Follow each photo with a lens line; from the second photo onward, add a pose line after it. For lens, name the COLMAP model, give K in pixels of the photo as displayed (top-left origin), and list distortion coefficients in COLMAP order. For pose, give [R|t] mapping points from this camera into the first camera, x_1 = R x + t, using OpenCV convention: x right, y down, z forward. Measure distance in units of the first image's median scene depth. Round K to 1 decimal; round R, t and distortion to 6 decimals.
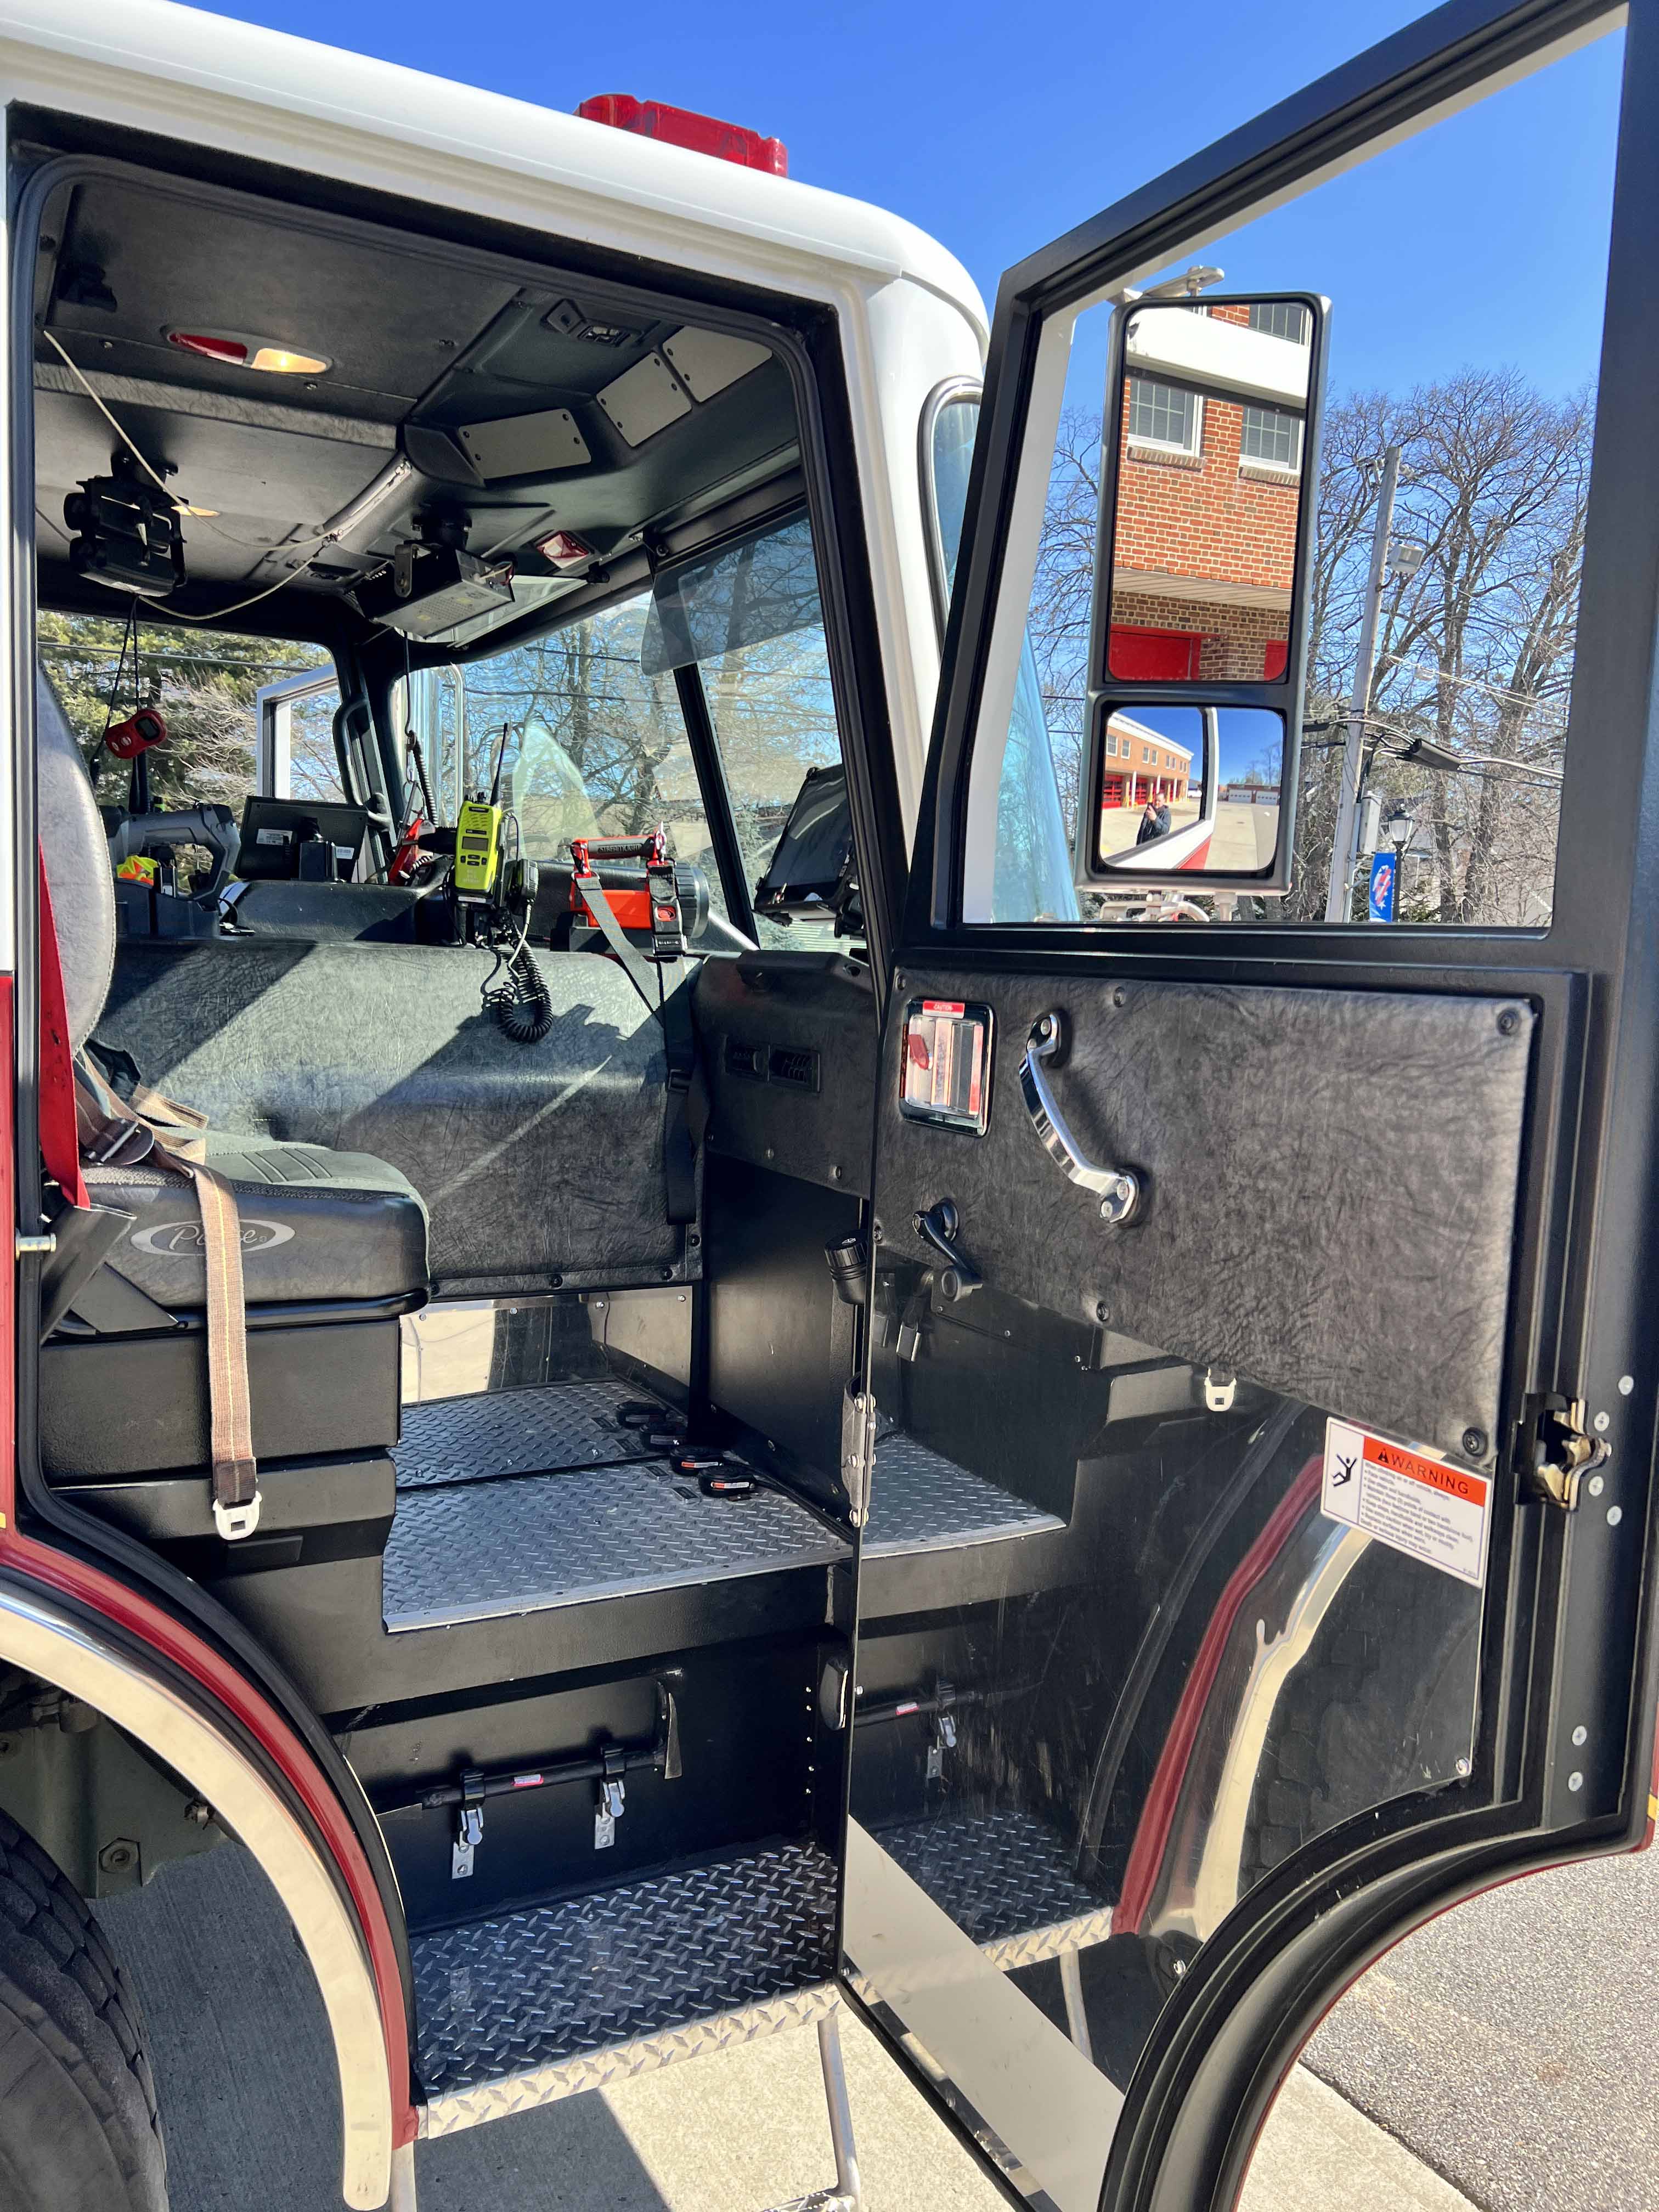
lens RADIAL K [[1683.9, 0, 821.3], [0, 1683.9, 1095.9], [0, 0, 1]] dist [0.063066, -0.076127]
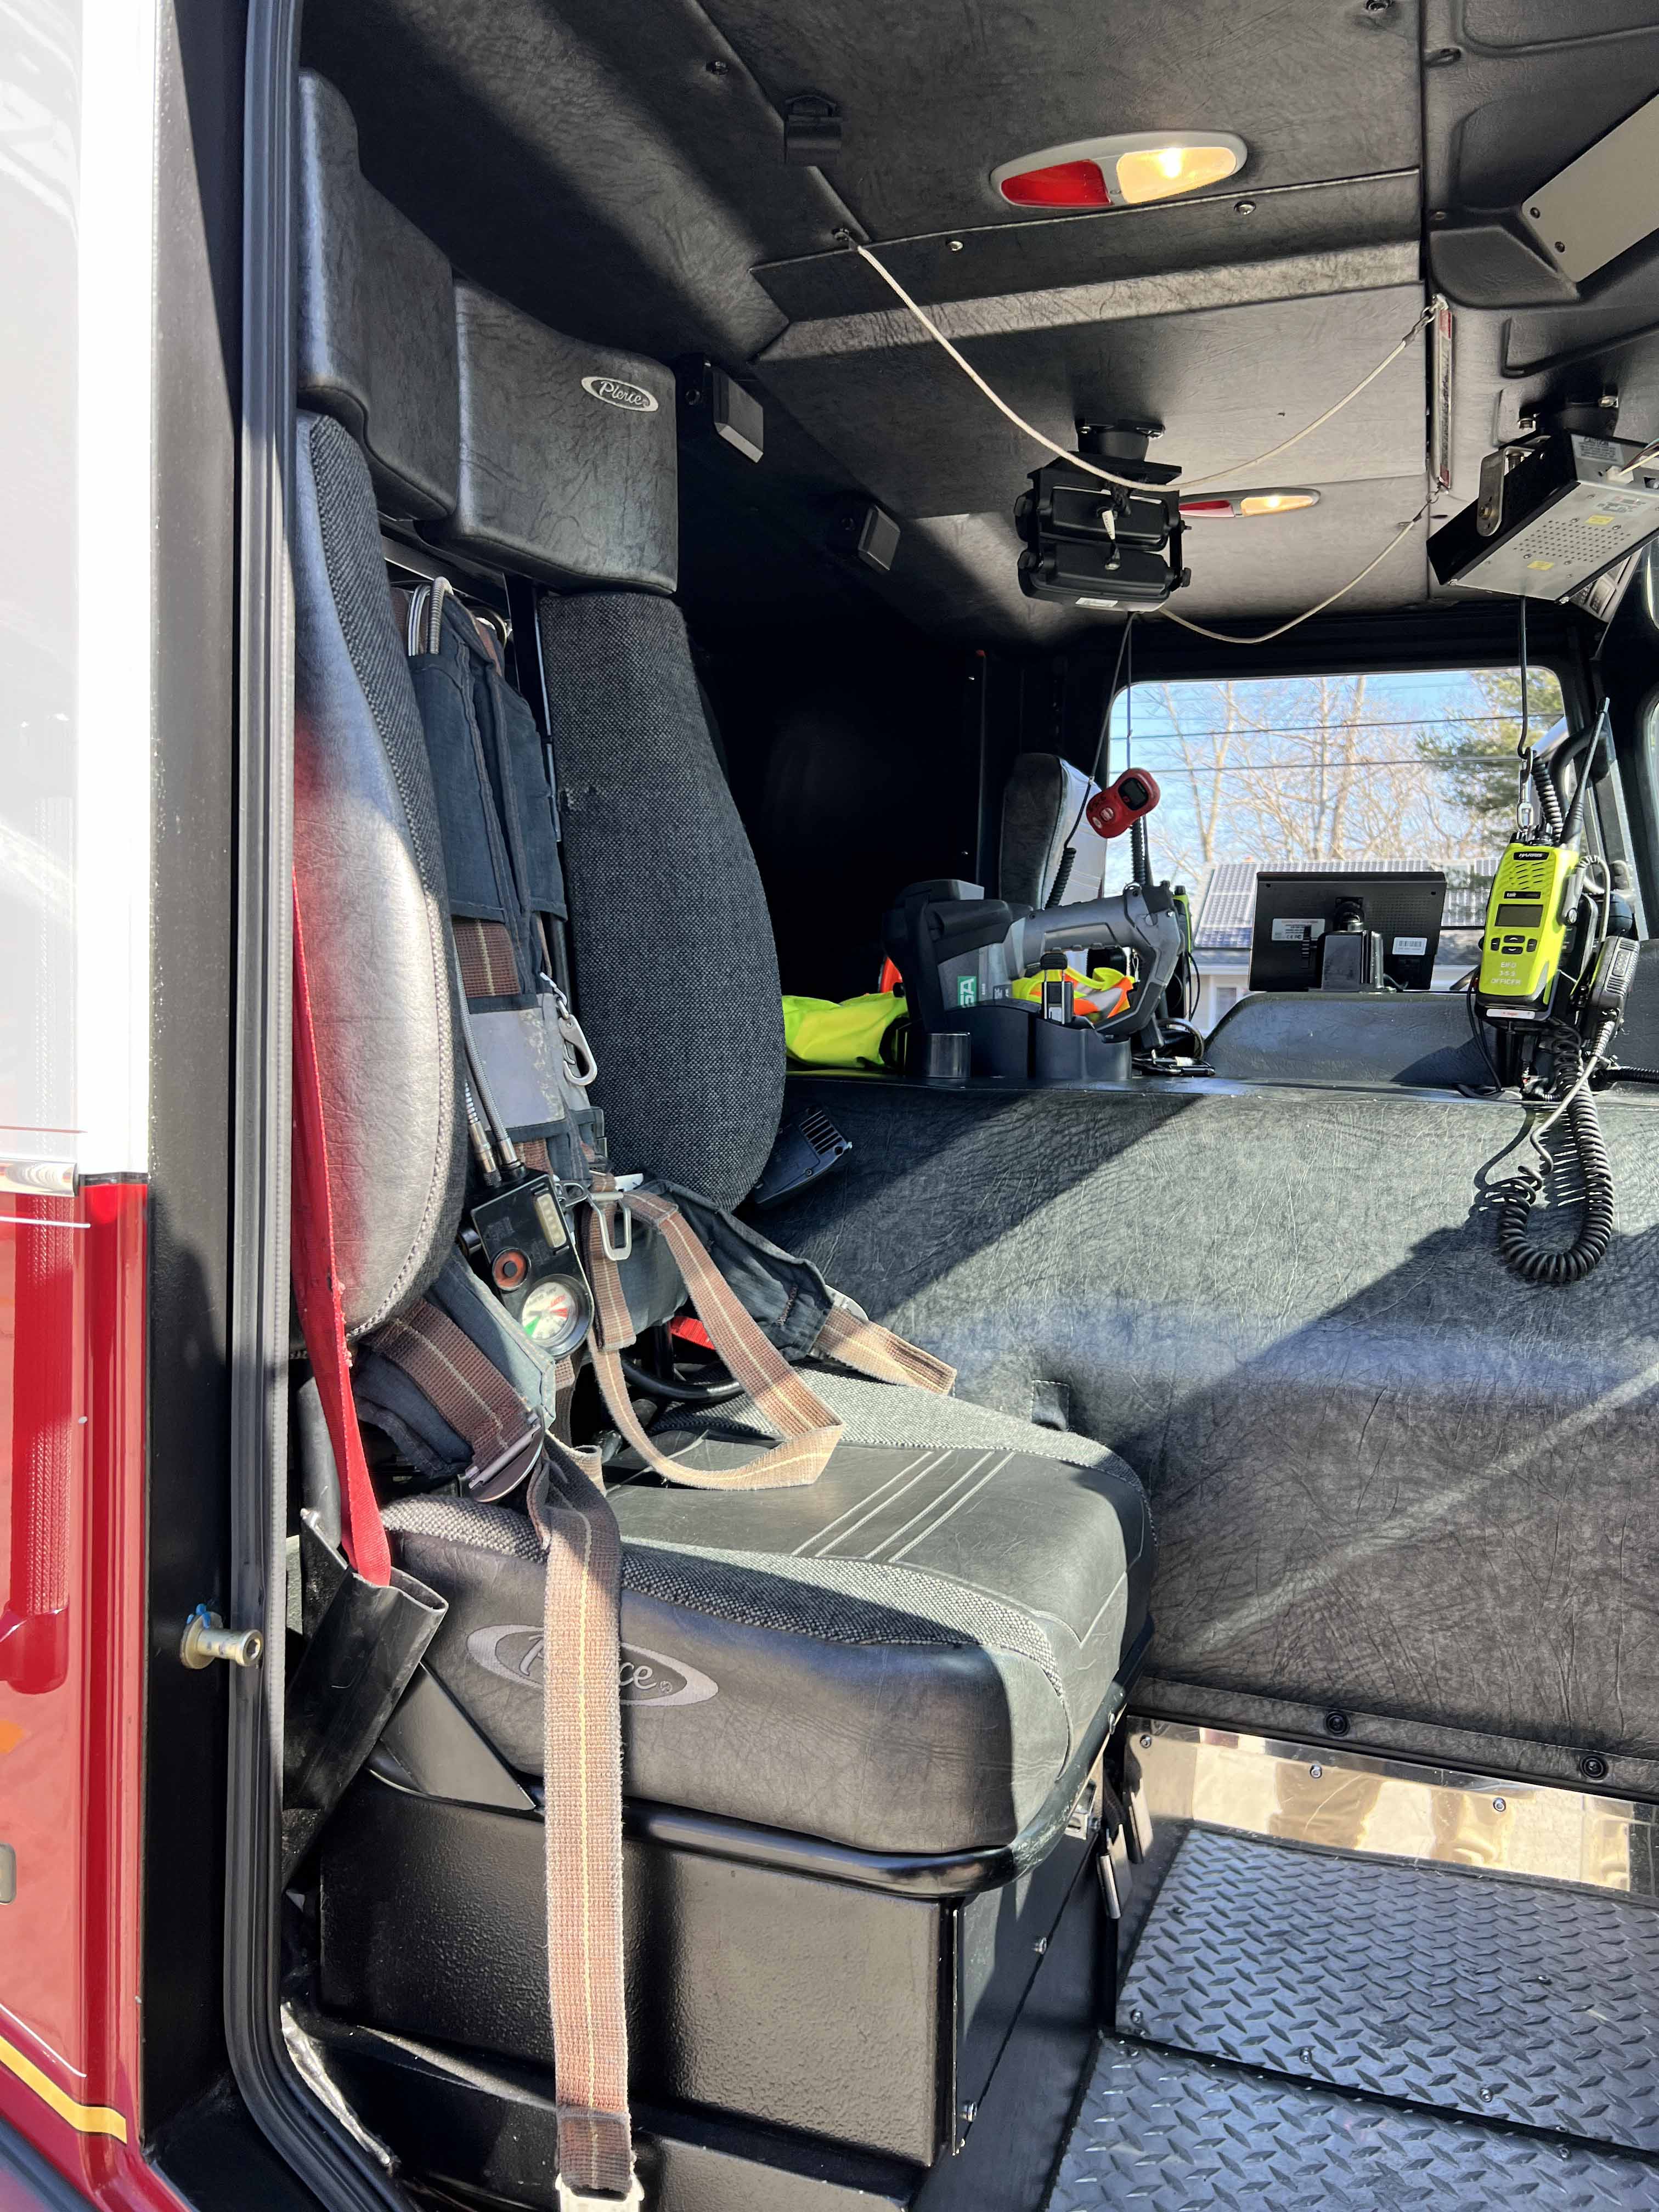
lens RADIAL K [[1683.9, 0, 821.3], [0, 1683.9, 1095.9], [0, 0, 1]] dist [0.063066, -0.076127]
pose [[0.678742, 0.012683, -0.734267, 0.059372], [-0.061332, 0.997337, -0.039467, -0.056956], [0.731811, 0.071822, 0.677712, 0.487731]]
